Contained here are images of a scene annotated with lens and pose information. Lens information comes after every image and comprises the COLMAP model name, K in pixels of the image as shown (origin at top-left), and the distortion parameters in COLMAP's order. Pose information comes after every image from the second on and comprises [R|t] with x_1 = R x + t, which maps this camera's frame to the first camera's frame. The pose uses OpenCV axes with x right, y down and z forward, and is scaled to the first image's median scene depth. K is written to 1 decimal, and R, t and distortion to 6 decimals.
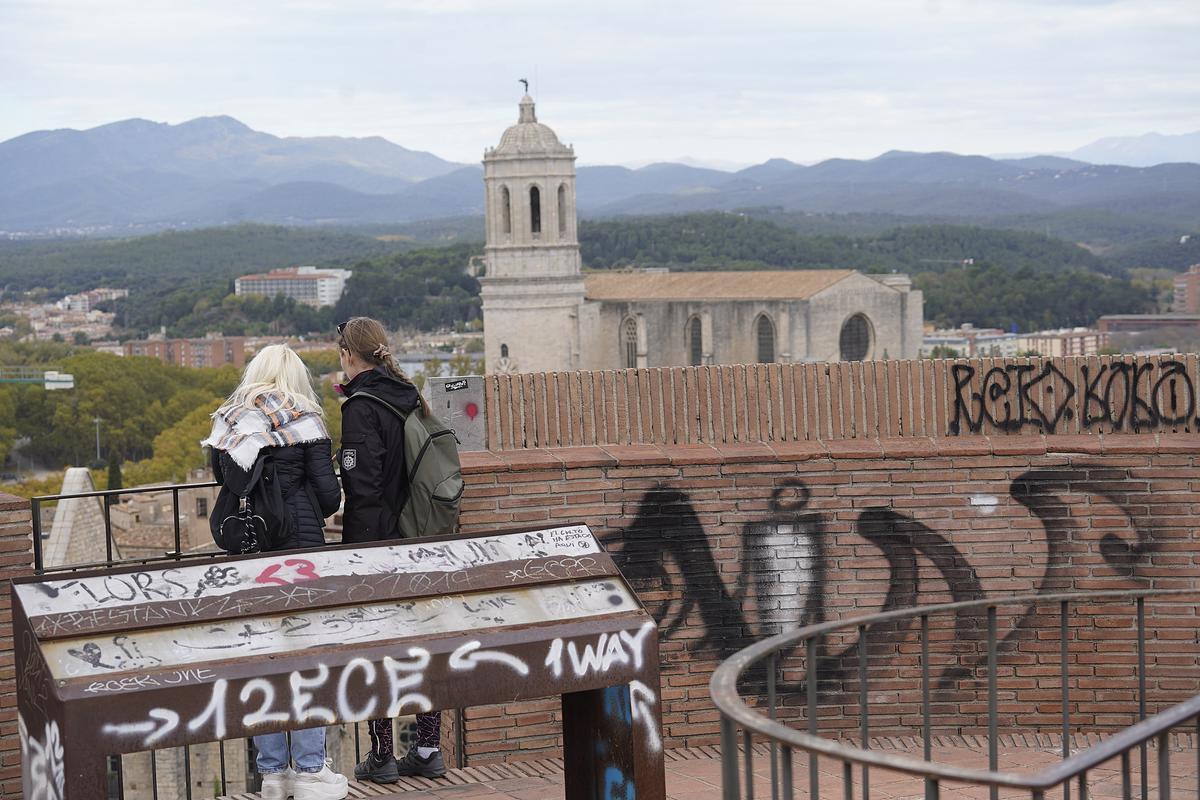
lens RADIAL K [[2429.1, 0, 619.3], [0, 2429.1, 383.8], [0, 0, 1]] dist [-0.014015, 0.093029]
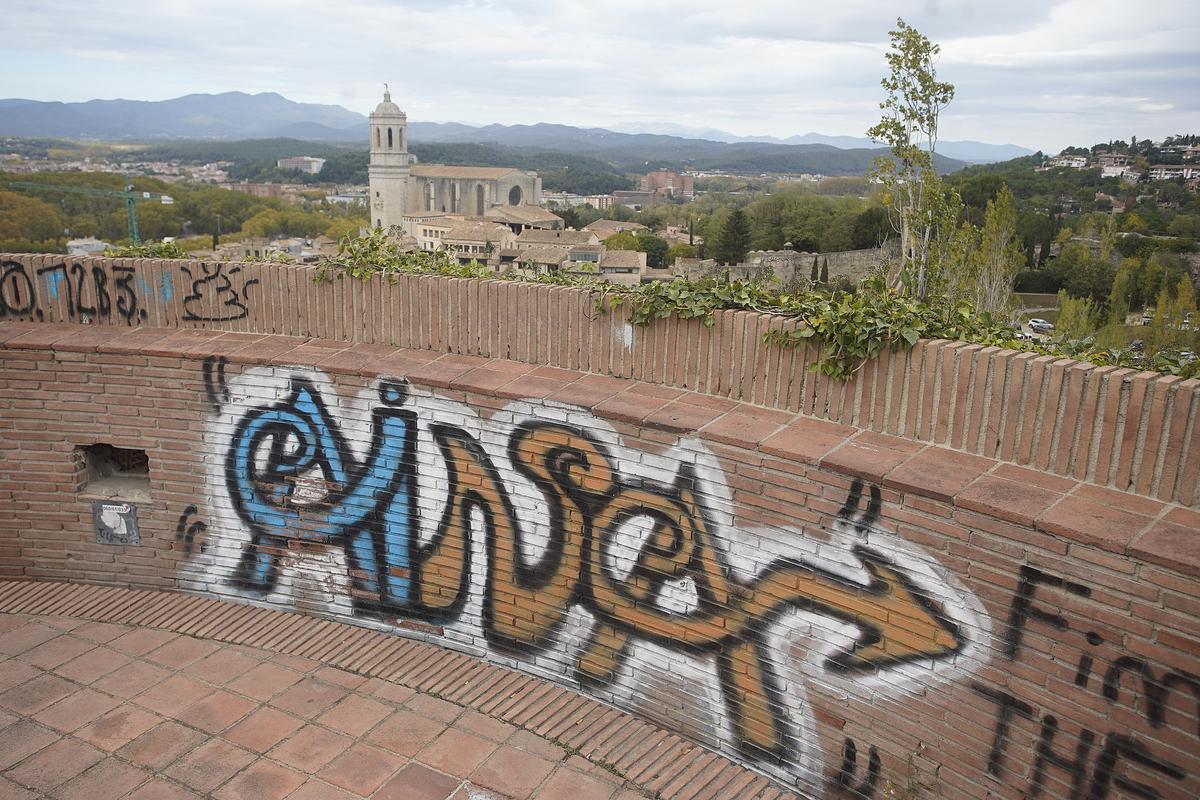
lens RADIAL K [[895.1, 0, 597.3], [0, 895.1, 397.1], [0, 0, 1]] dist [-0.042798, 0.070564]
pose [[0.983756, 0.005240, 0.179435, 0.440773], [-0.041531, 0.979098, 0.199102, -0.043657], [-0.174642, -0.203320, 0.963411, 0.531018]]
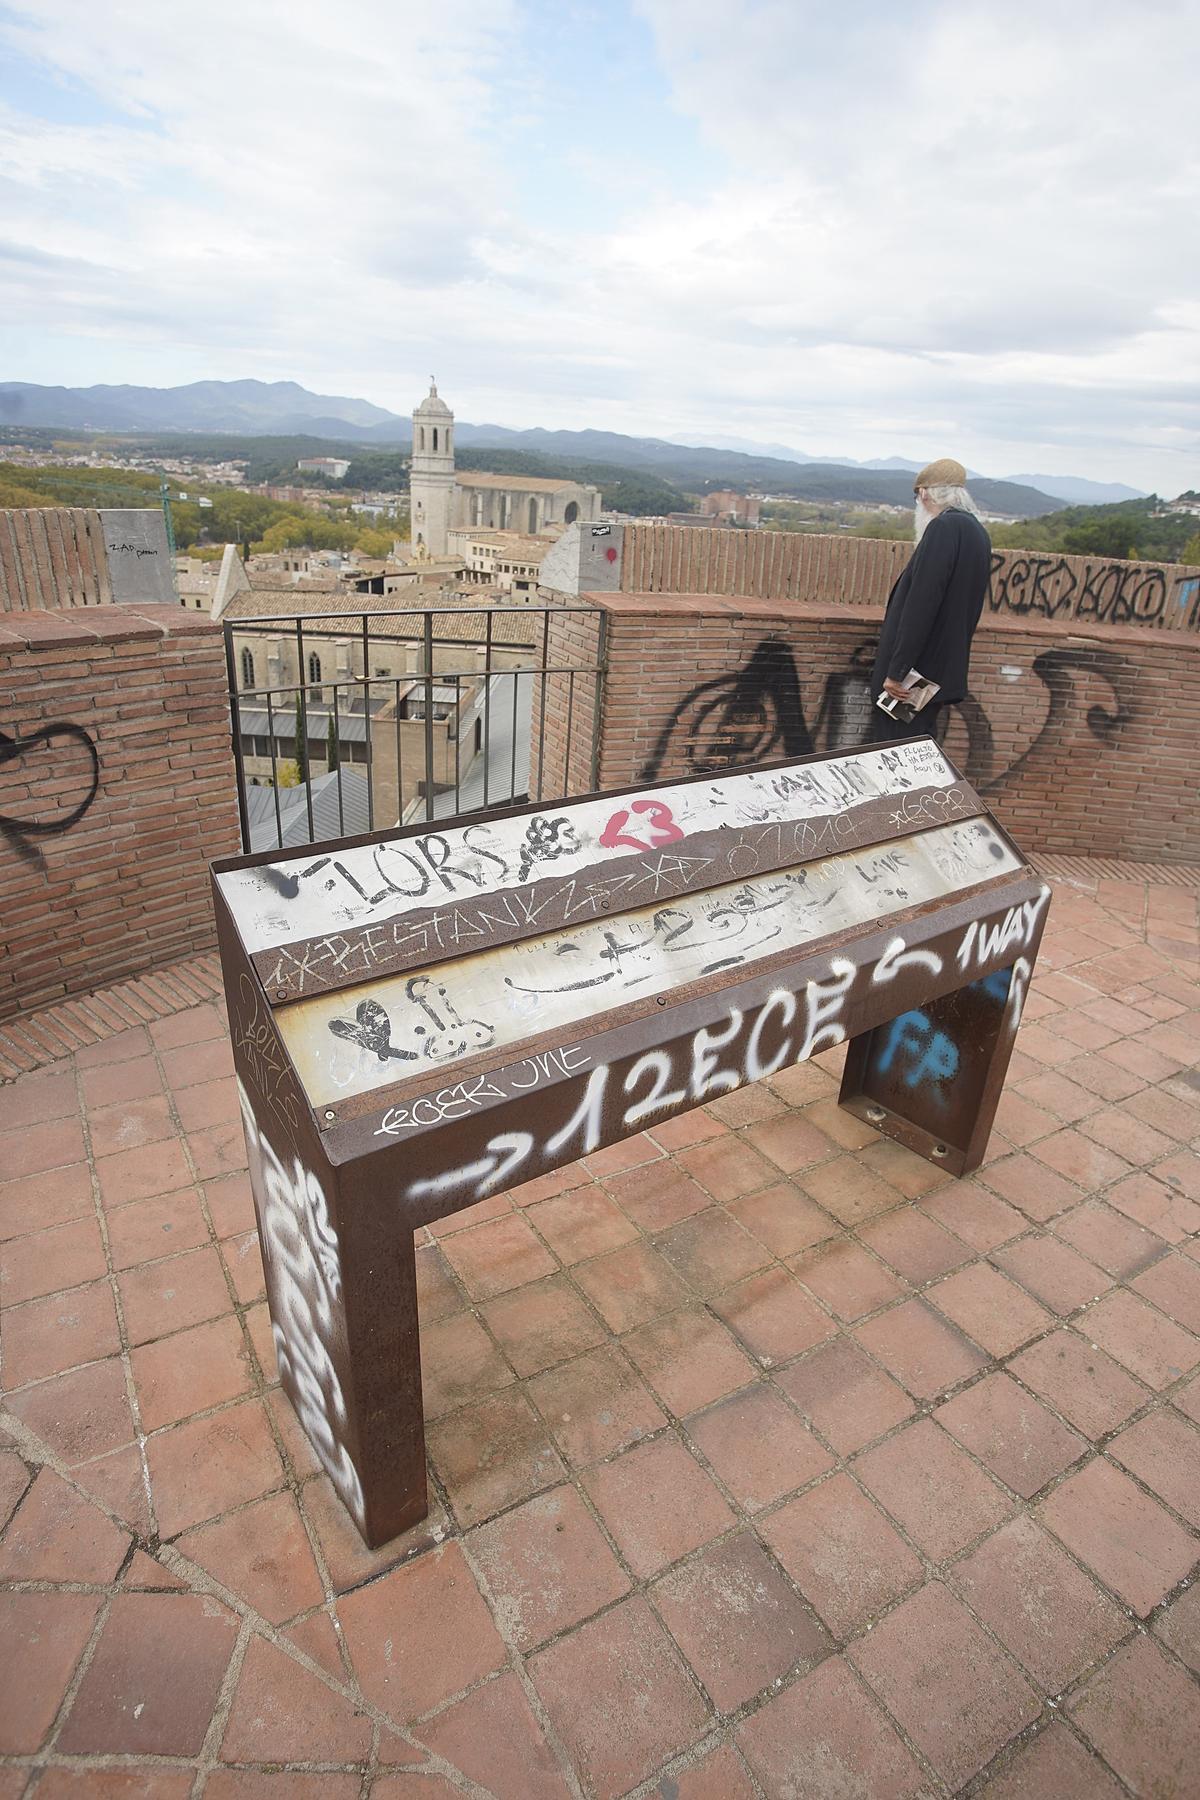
lens RADIAL K [[960.0, 0, 591.5], [0, 960.0, 905.3], [0, 0, 1]] dist [-0.081130, 0.053290]
pose [[0.988594, 0.036047, 0.146229, -0.132794], [-0.087385, 0.928076, 0.361994, 0.002872], [-0.122663, -0.370643, 0.920640, 0.532985]]
